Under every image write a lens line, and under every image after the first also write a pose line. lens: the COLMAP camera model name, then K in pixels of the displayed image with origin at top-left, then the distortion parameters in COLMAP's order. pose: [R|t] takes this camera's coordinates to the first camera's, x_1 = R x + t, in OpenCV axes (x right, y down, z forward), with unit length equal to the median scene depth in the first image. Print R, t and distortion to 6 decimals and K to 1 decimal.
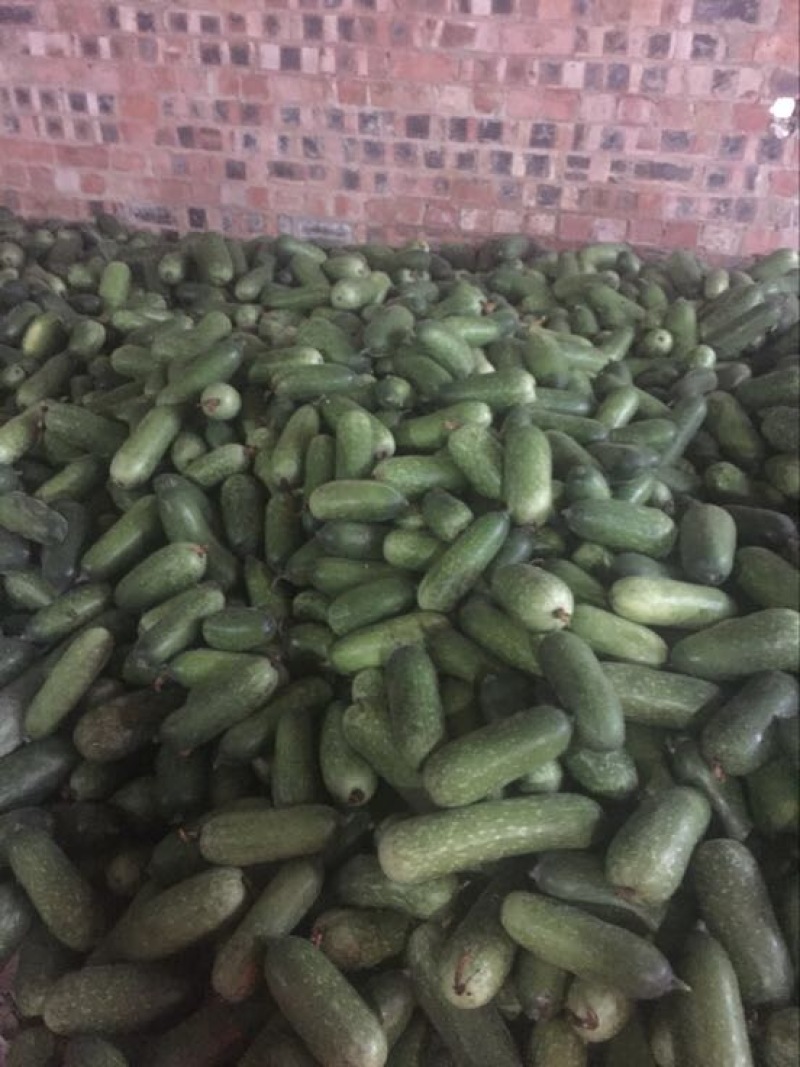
lens RADIAL K [[907.2, 0, 400.0], [0, 907.2, 533.5], [0, 0, 1]] dist [0.109594, -0.129058]
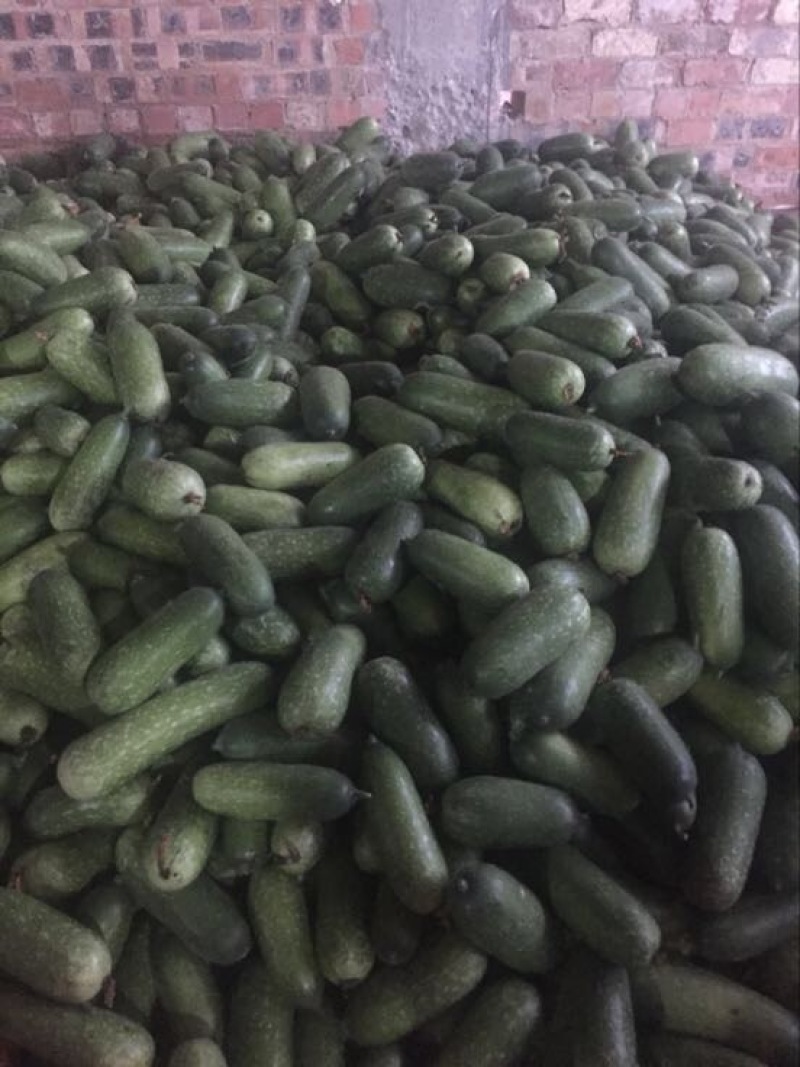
lens RADIAL K [[907.2, 0, 400.0], [0, 907.2, 533.5], [0, 0, 1]] dist [0.109594, -0.129058]
pose [[0.930557, -0.246791, 0.270479, 0.096556], [0.224588, 0.968147, 0.110686, 0.059332], [-0.289179, -0.042253, 0.956342, -0.024102]]
